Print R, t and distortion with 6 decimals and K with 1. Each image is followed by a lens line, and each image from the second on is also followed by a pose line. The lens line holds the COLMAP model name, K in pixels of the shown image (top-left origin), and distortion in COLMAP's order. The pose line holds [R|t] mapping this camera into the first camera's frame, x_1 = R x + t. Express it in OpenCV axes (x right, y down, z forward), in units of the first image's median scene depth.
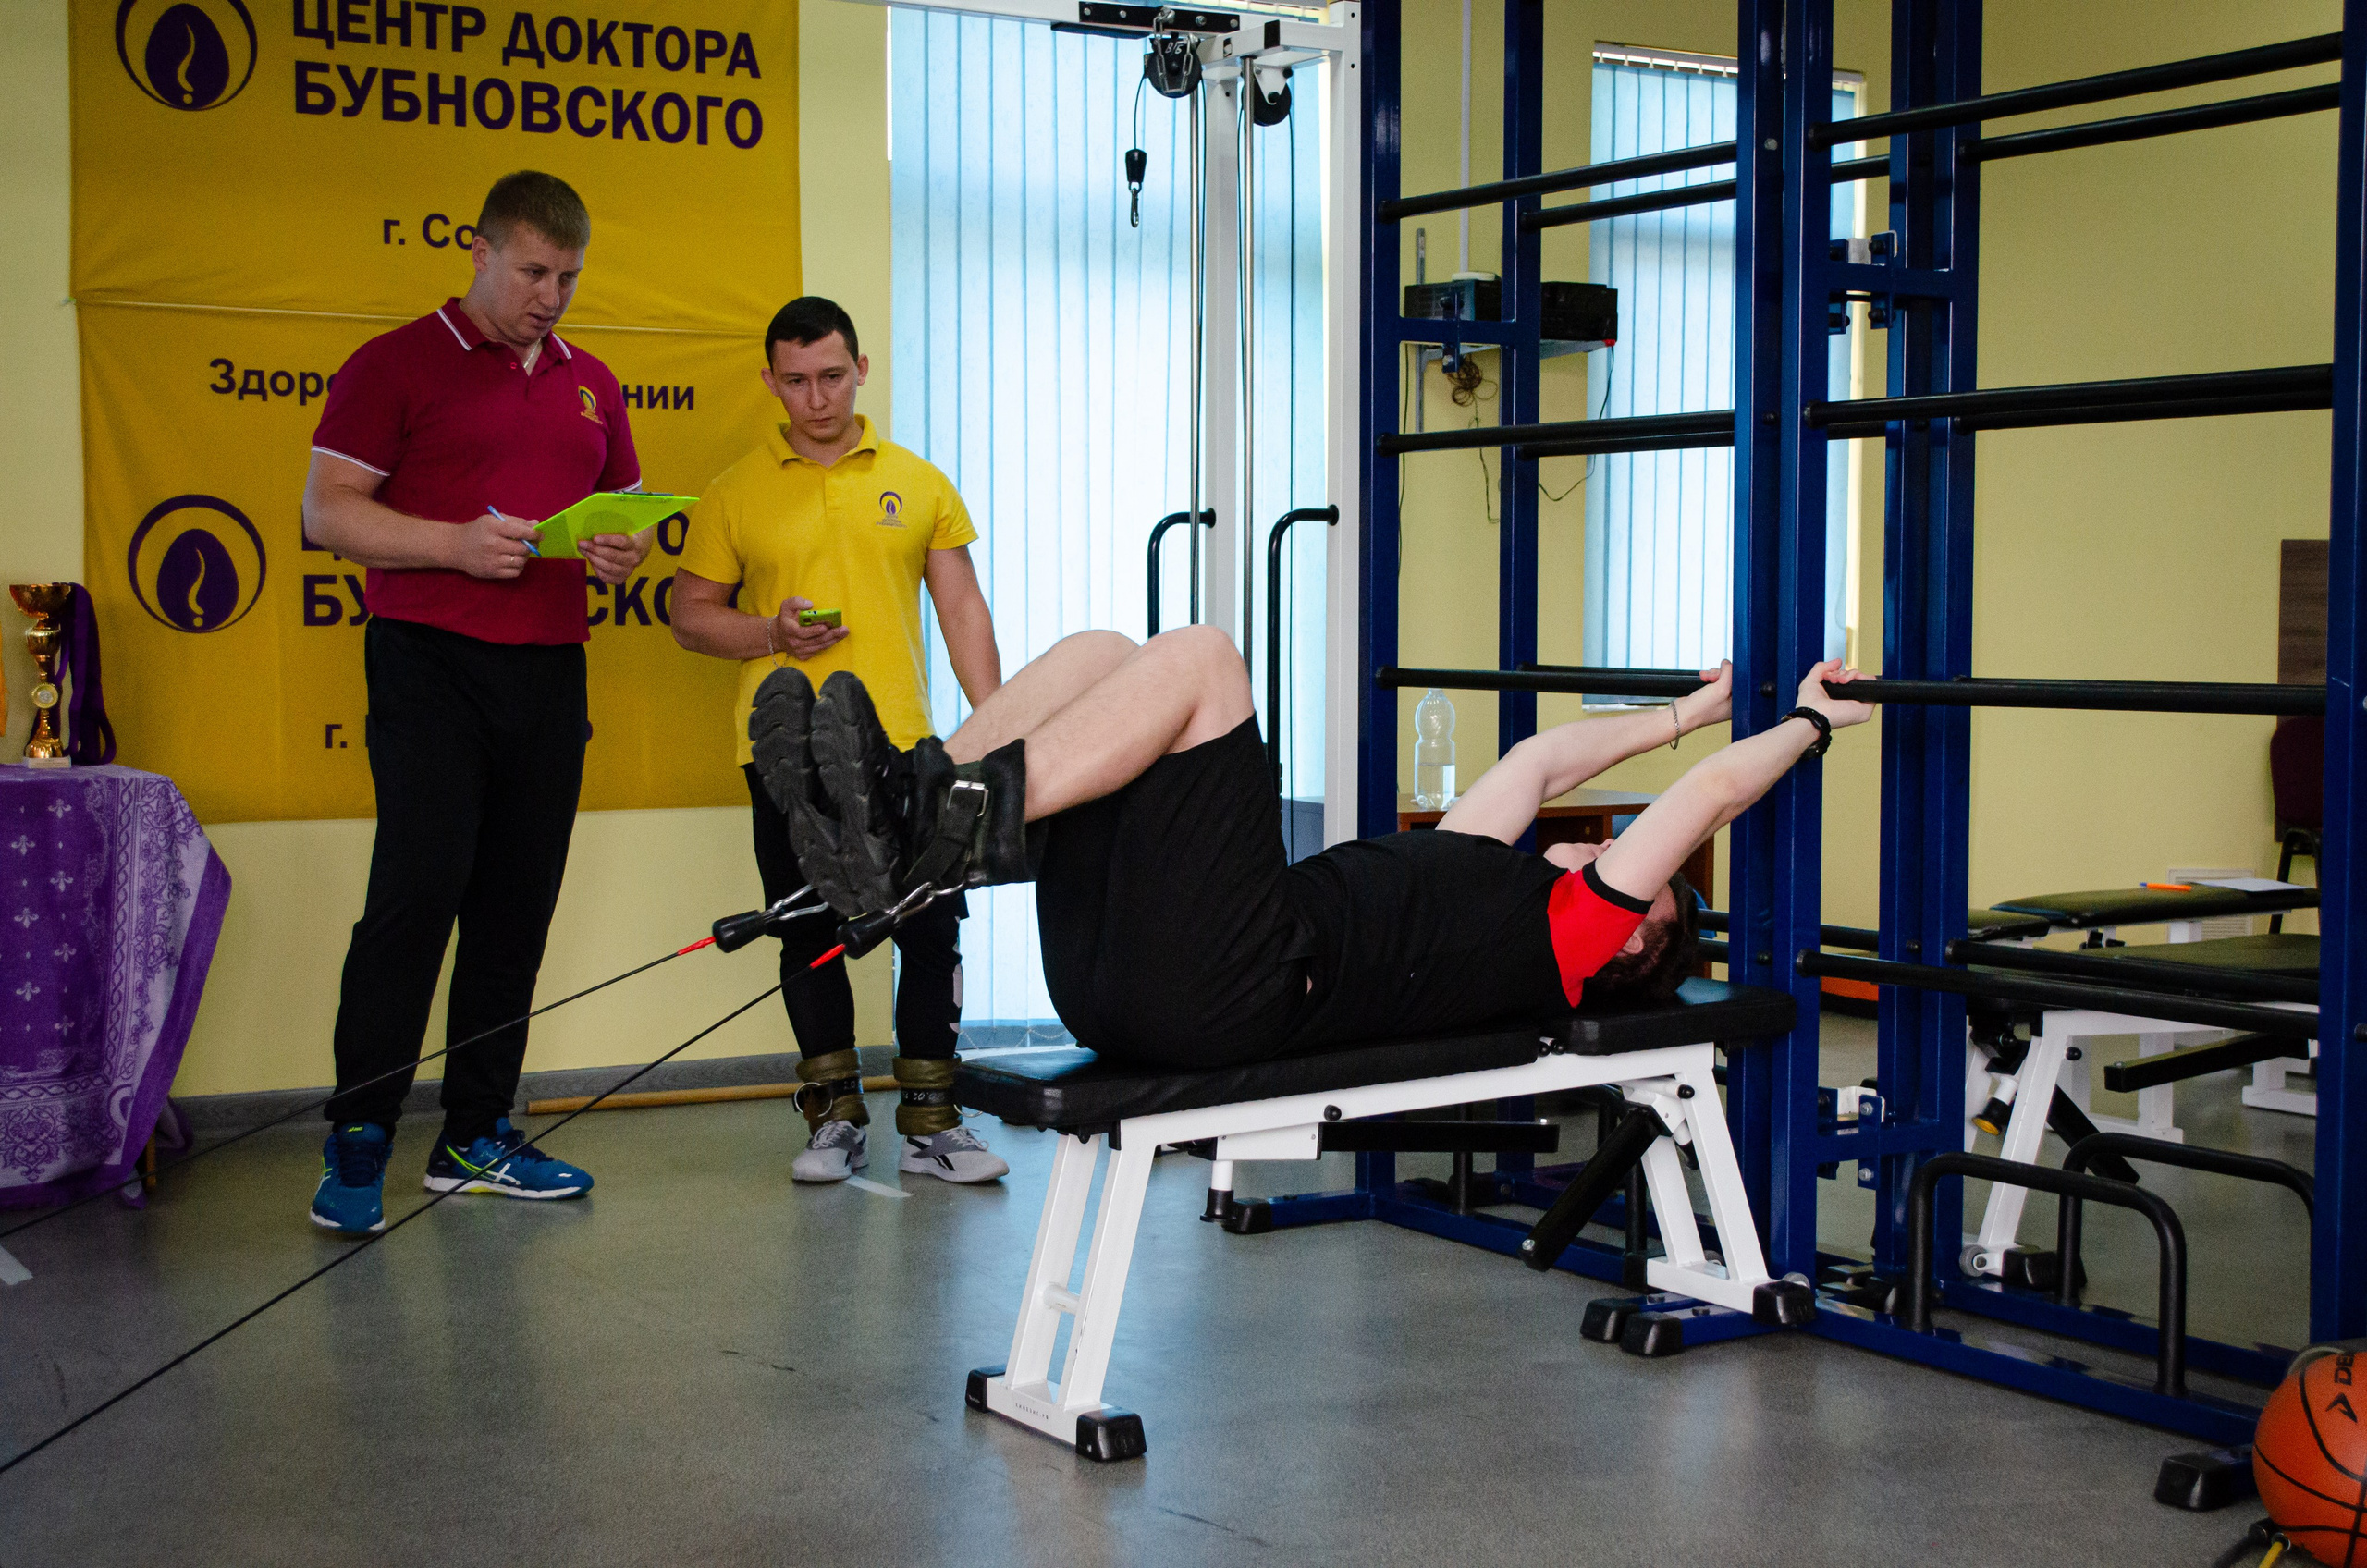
lens RADIAL K [[3209.3, 0, 1179.0], [0, 3209.3, 789.7], [0, 0, 1]] dist [0.006678, -0.123091]
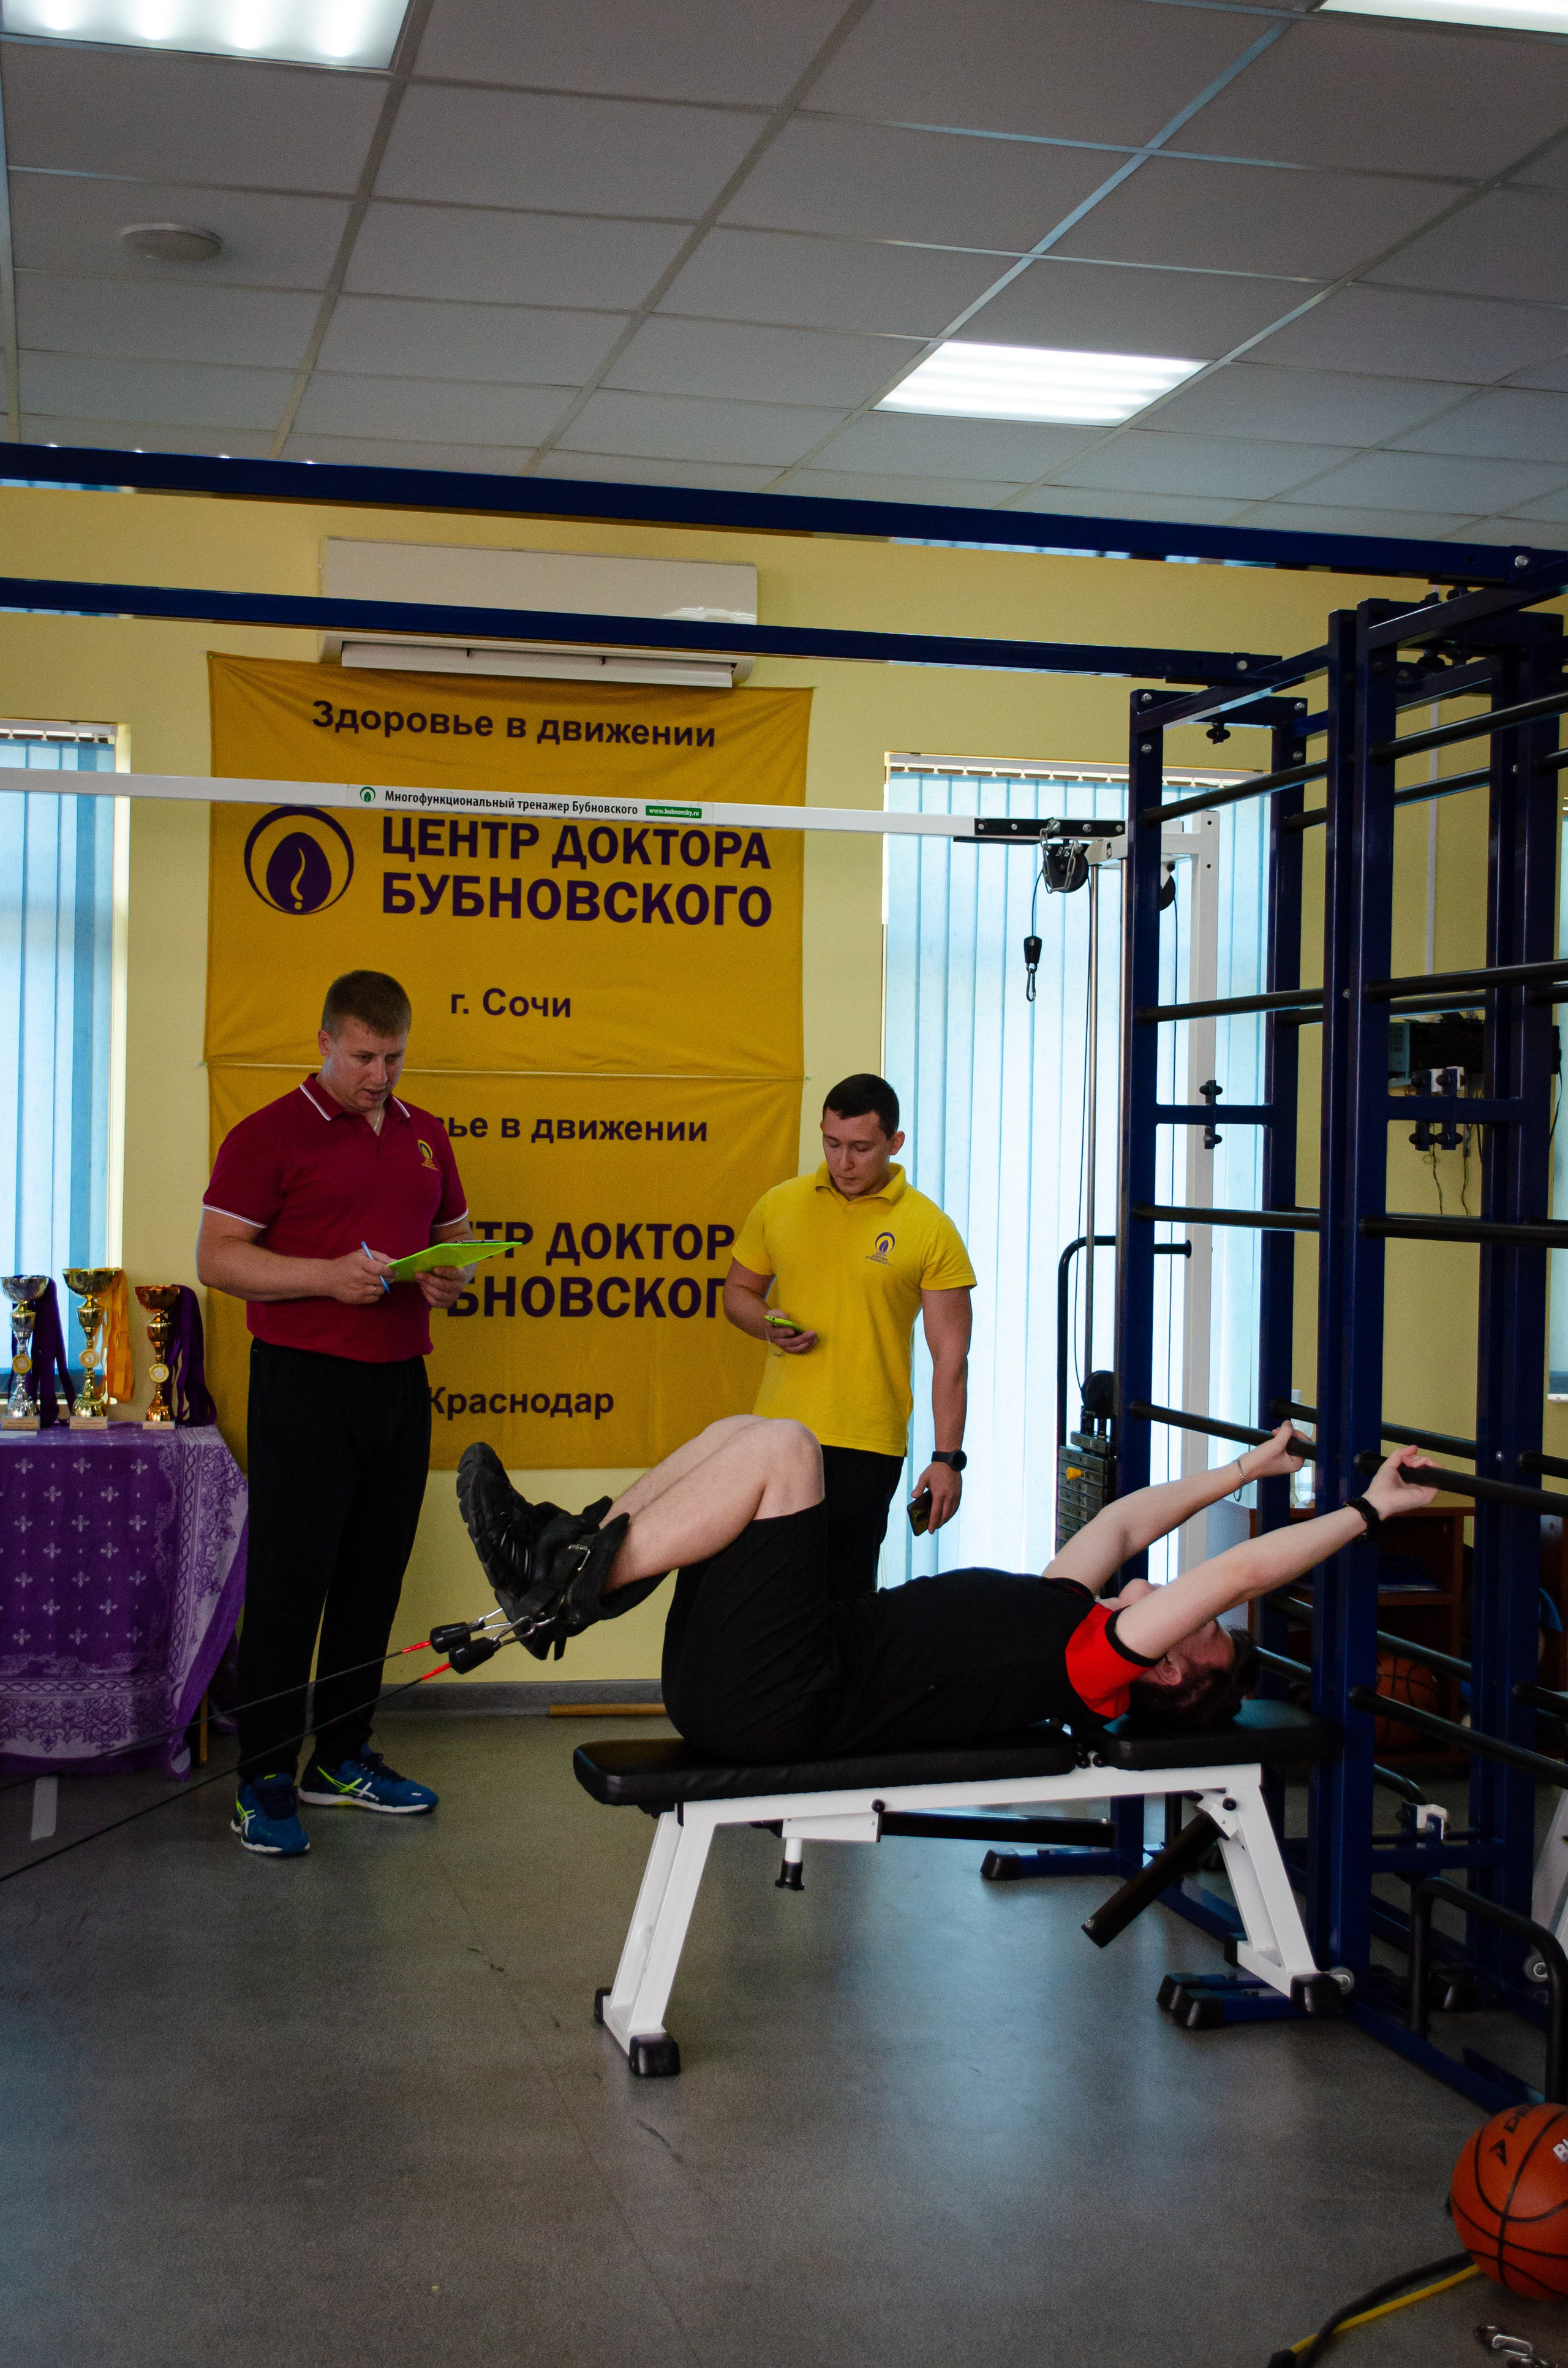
lens RADIAL K [[2987.7, 0, 780.7], [0, 2987.7, 1189.4], [0, 0, 1]] dist [0.060377, -0.454222]
pose [[0.952627, 0.018812, -0.303559, 0.236635], [-0.033611, 0.998484, -0.043600, -0.055492], [0.302279, 0.051737, 0.951814, -0.074809]]
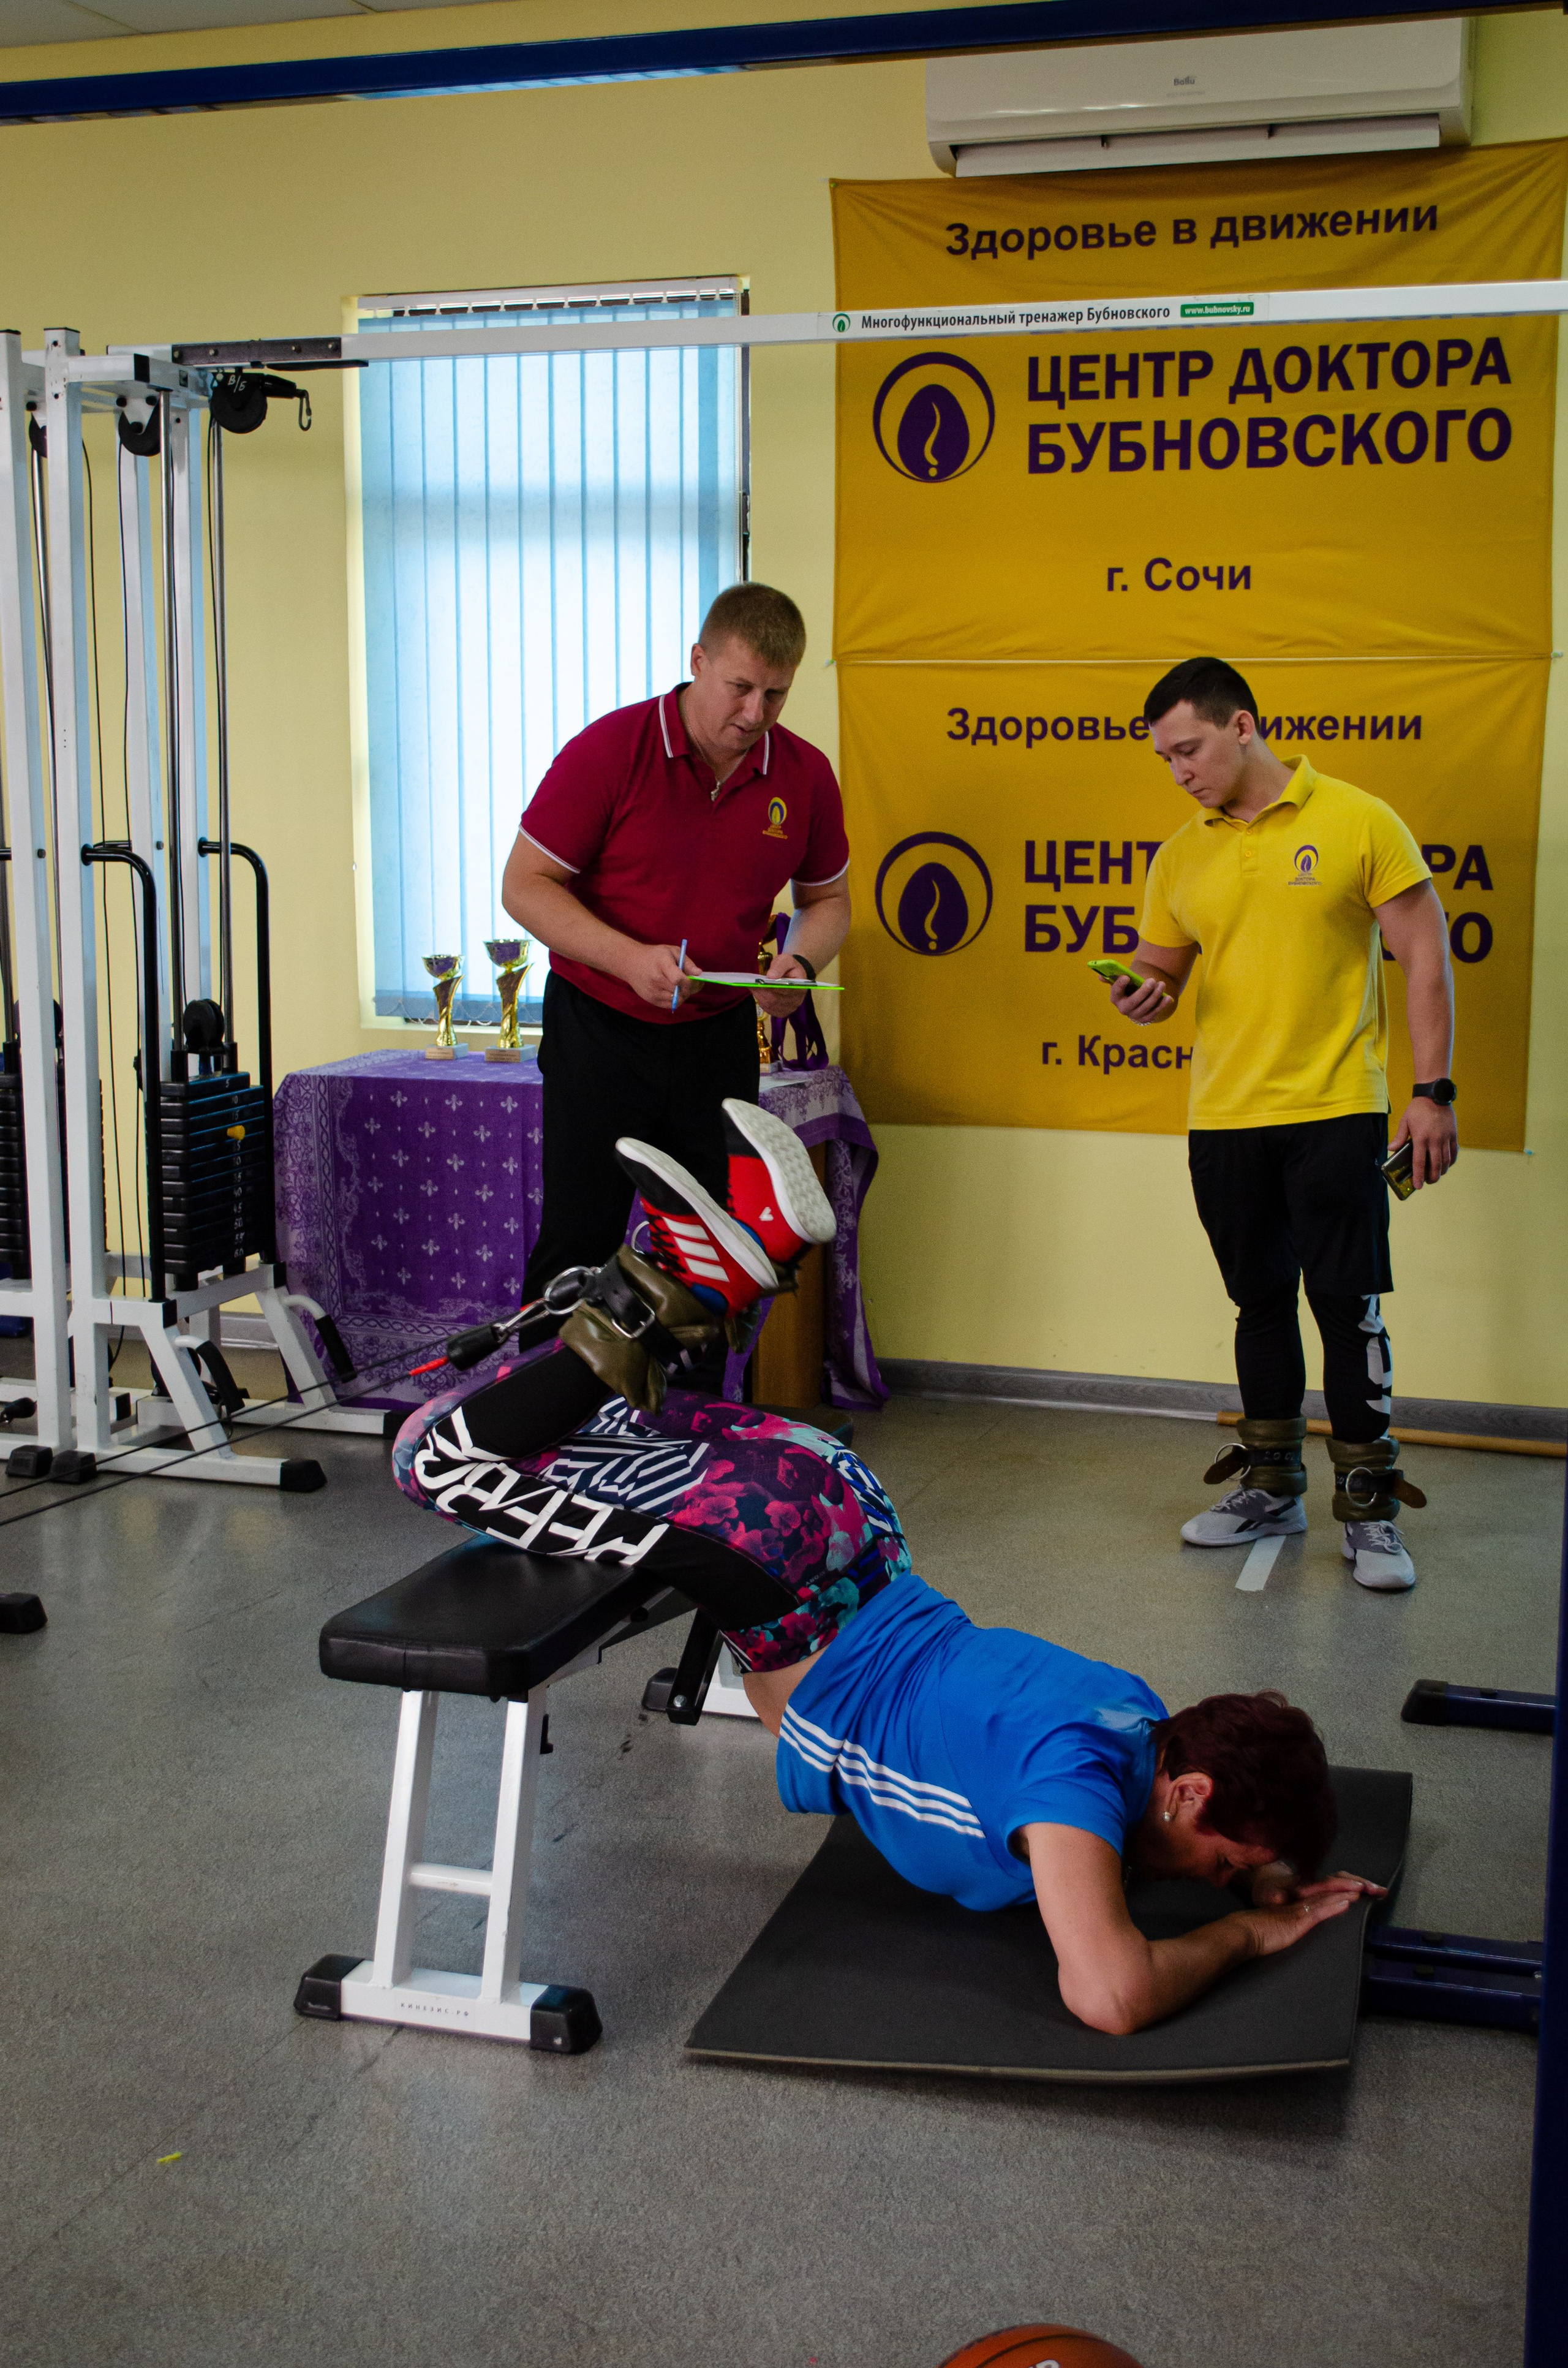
lens RADIAL K [[2827.0, 0, 788.5], [0, 2827.0, 1212.4], [0, 0, 1]] dist [0.012775, -0.187489]
pose [[0.649048, 0.119015, -0.751380, 0.414651], [-0.043841, 0.991897, 0.119242, -0.075116], [0.759484, -0.044452, 0.649006, 0.312893]]
